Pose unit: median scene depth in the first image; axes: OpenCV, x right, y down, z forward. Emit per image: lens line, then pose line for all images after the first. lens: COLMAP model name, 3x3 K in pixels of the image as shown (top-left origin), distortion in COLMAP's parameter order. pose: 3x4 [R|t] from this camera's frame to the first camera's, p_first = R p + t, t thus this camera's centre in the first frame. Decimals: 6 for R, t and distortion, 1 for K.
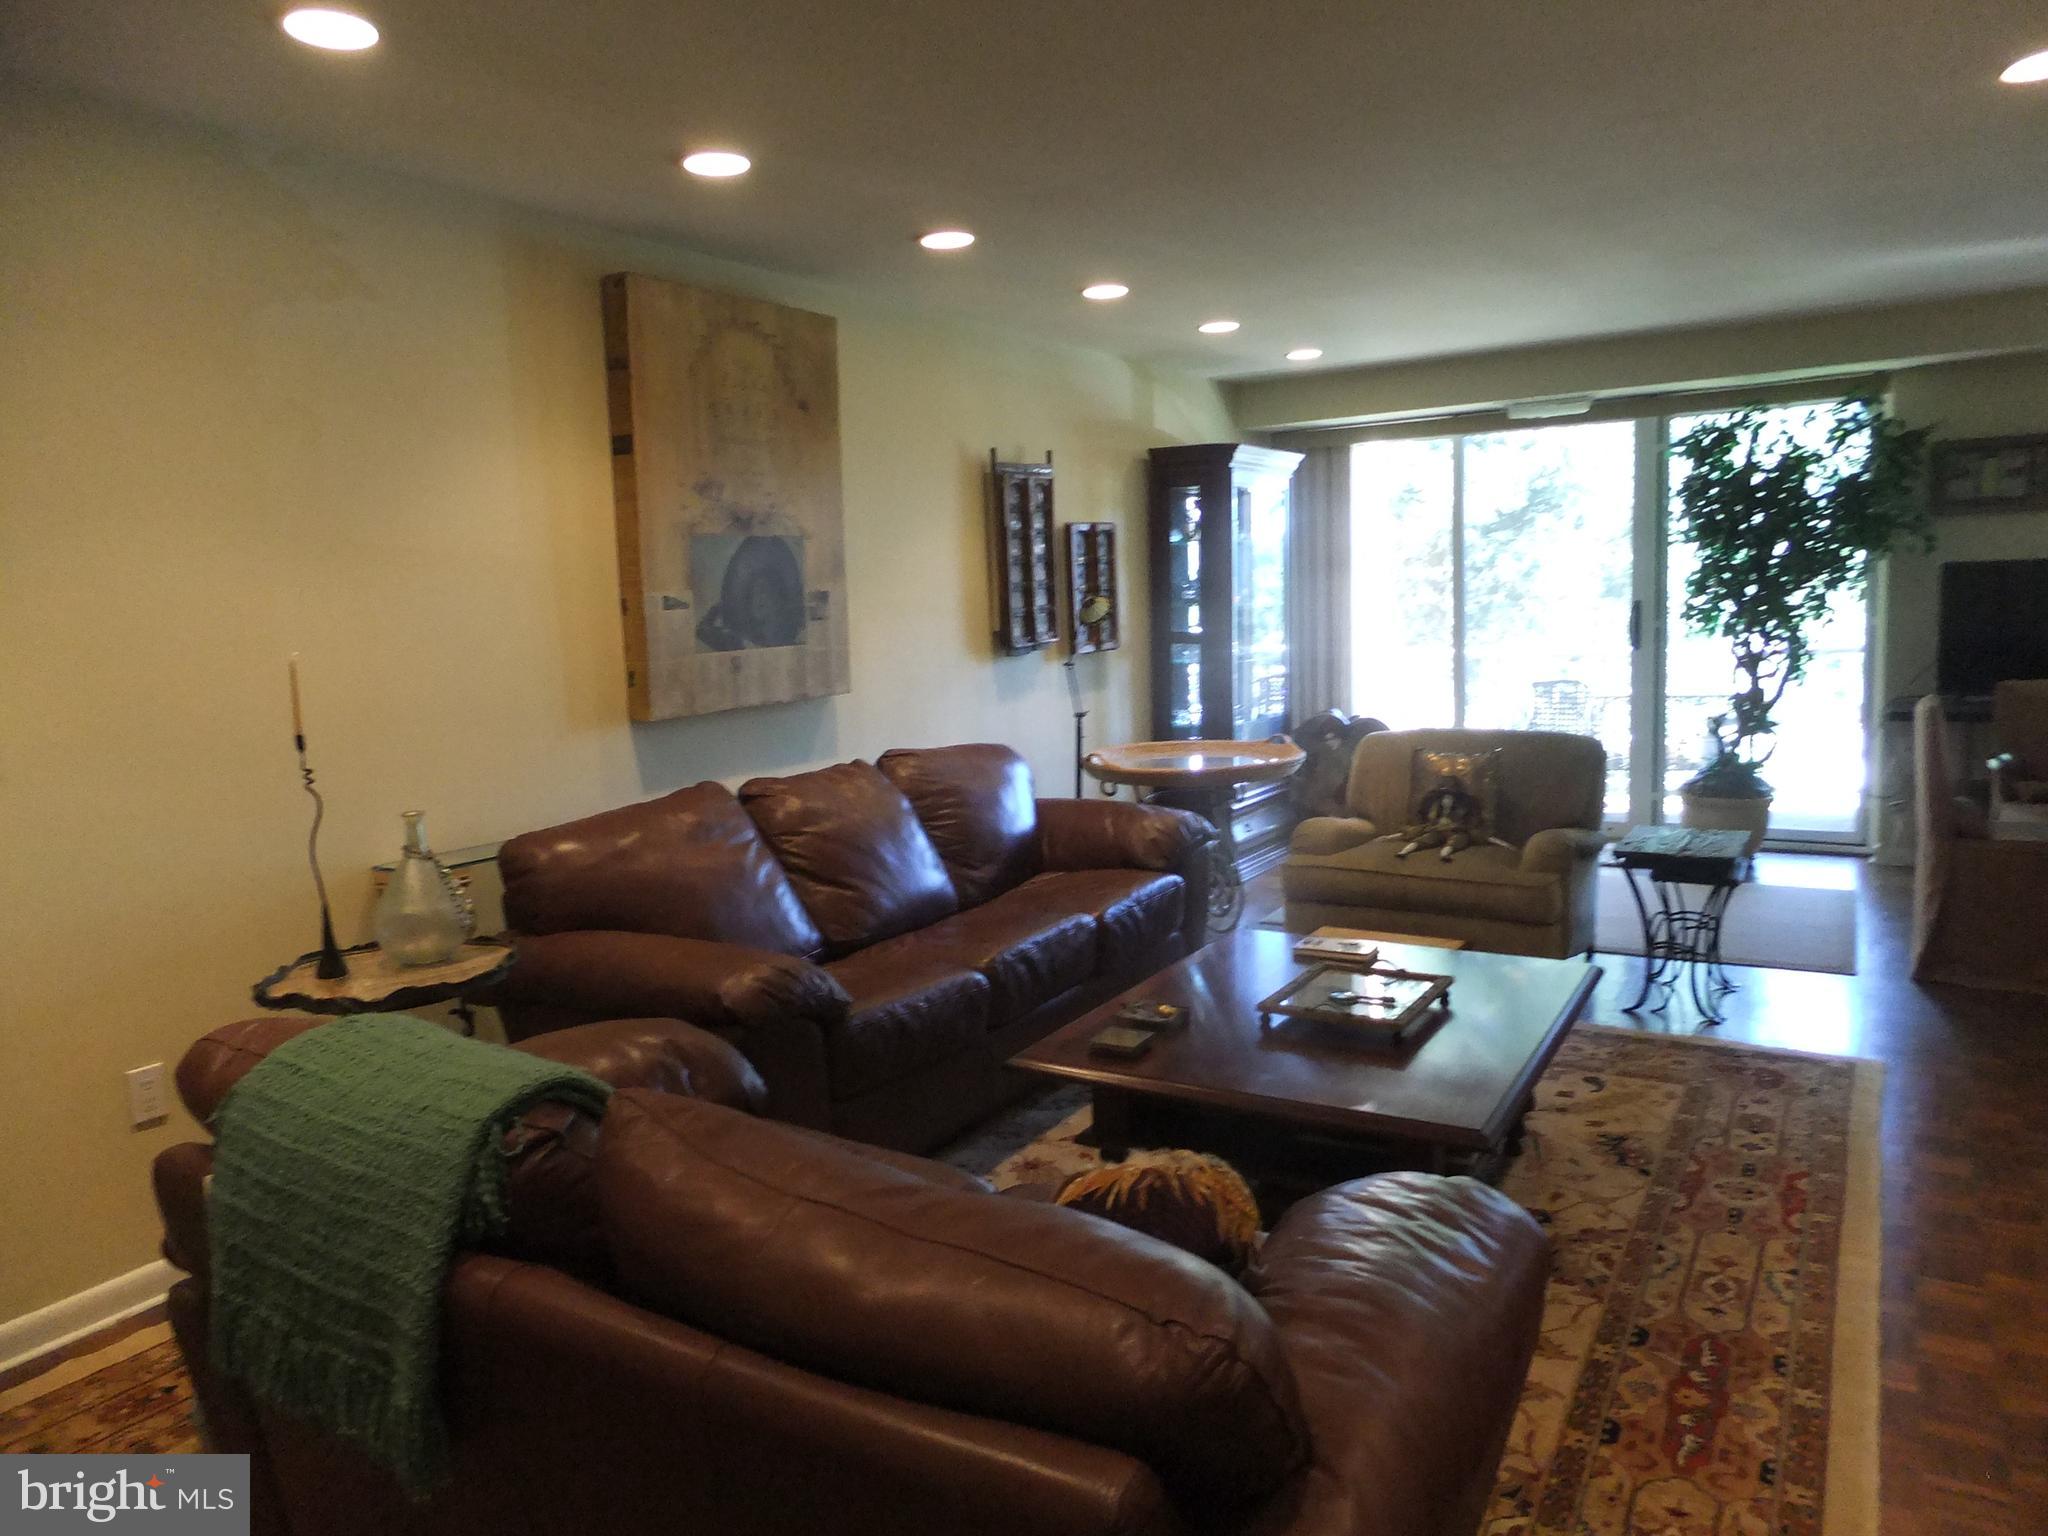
lens RADIAL K [[1380.8, 0, 1027.6], [0, 1380.8, 759.7], [0, 0, 1]] dist [-0.034766, 0.044080]
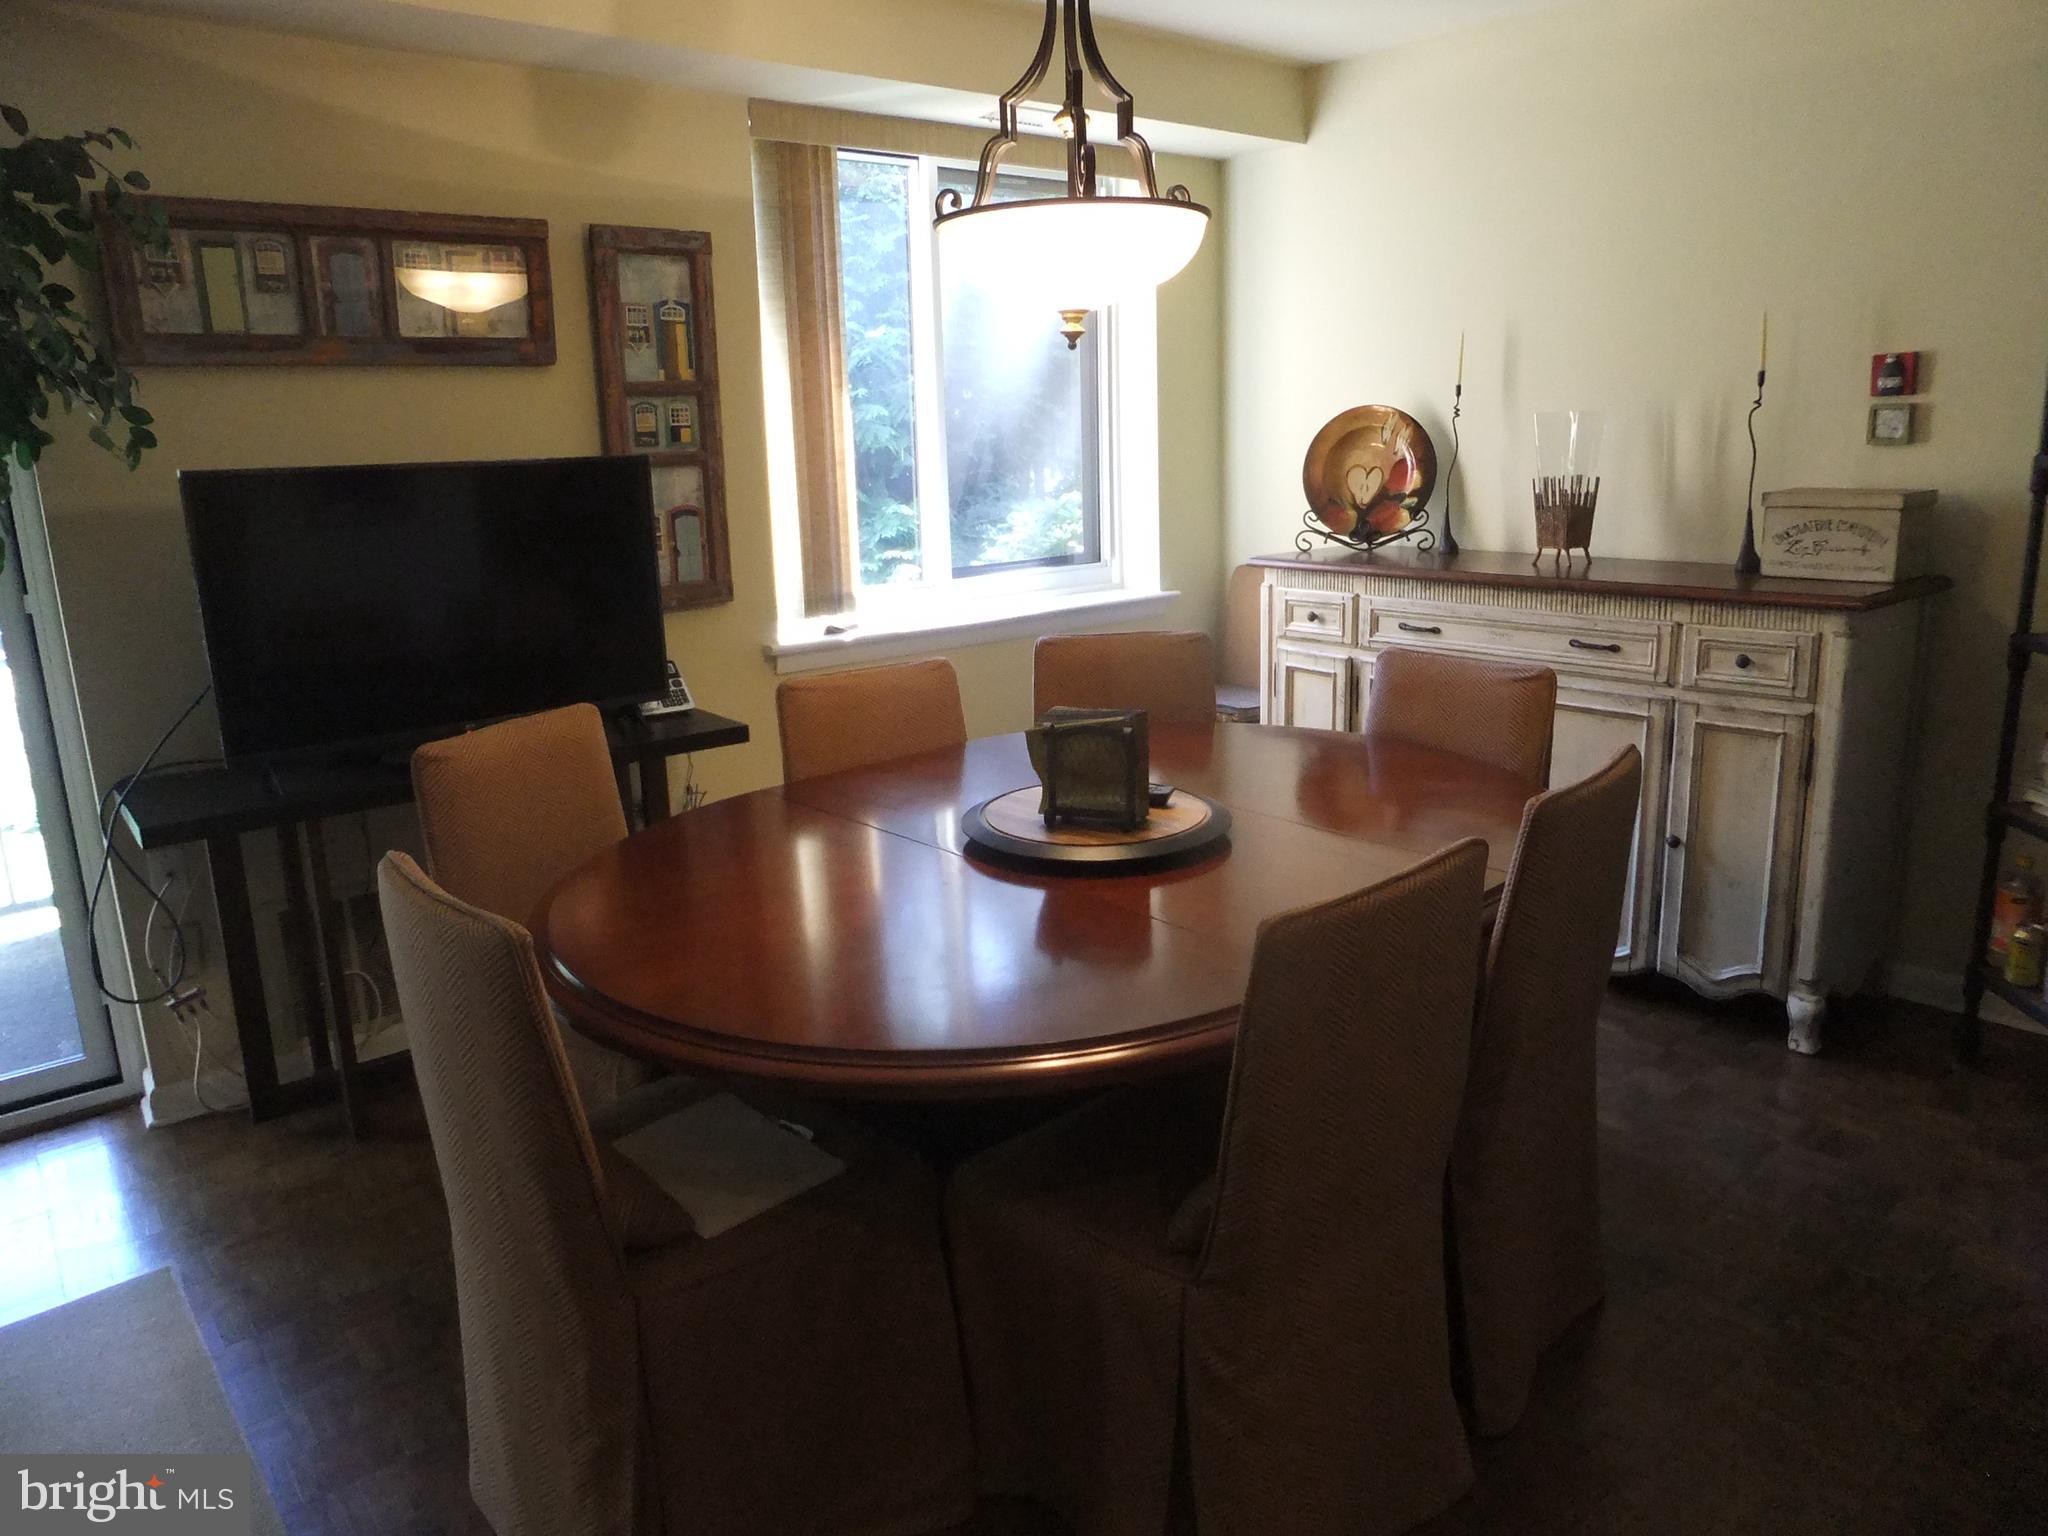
lens RADIAL K [[1387.9, 0, 1017.6], [0, 1387.9, 738.2], [0, 0, 1]] dist [-0.033993, 0.047632]
pose [[0.308002, -0.178075, 0.934571, 0.419520], [0.137399, 0.980354, 0.141517, -0.112499], [-0.941412, 0.084821, 0.326419, 0.800265]]
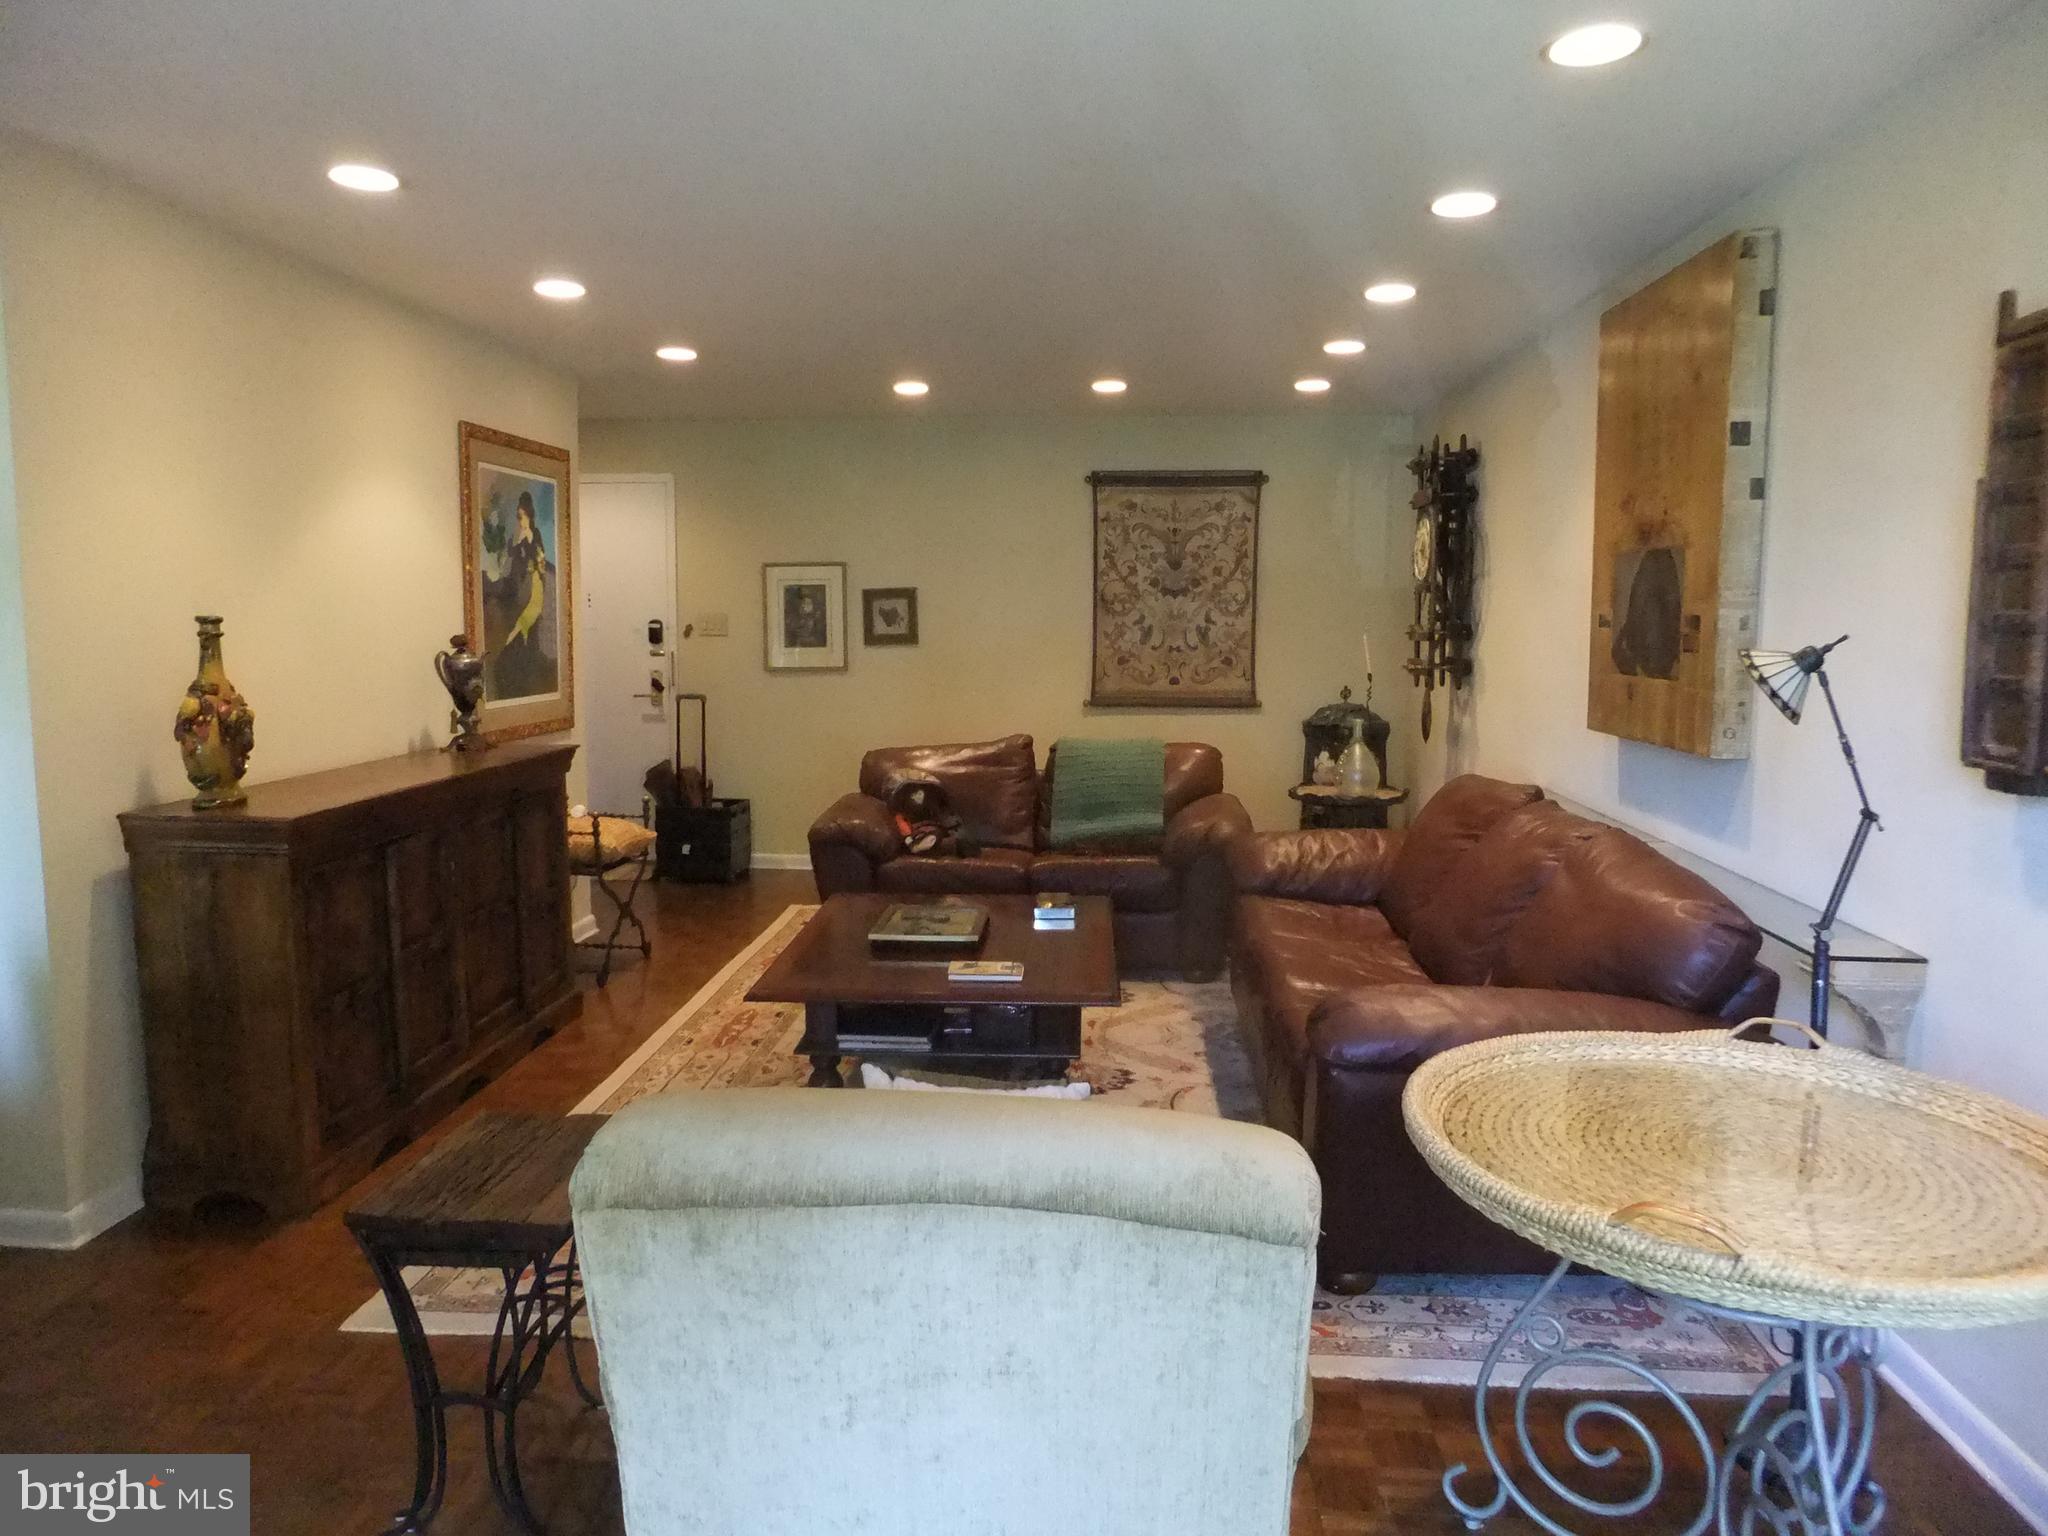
lens RADIAL K [[1355.1, 0, 1007.2], [0, 1355.1, 750.9], [0, 0, 1]] dist [-0.044624, 0.037800]
pose [[-0.884989, 0.081973, -0.458339, 0.533095], [-0.026896, 0.973737, 0.226083, -0.206522], [0.464834, 0.212408, -0.859542, 1.477923]]
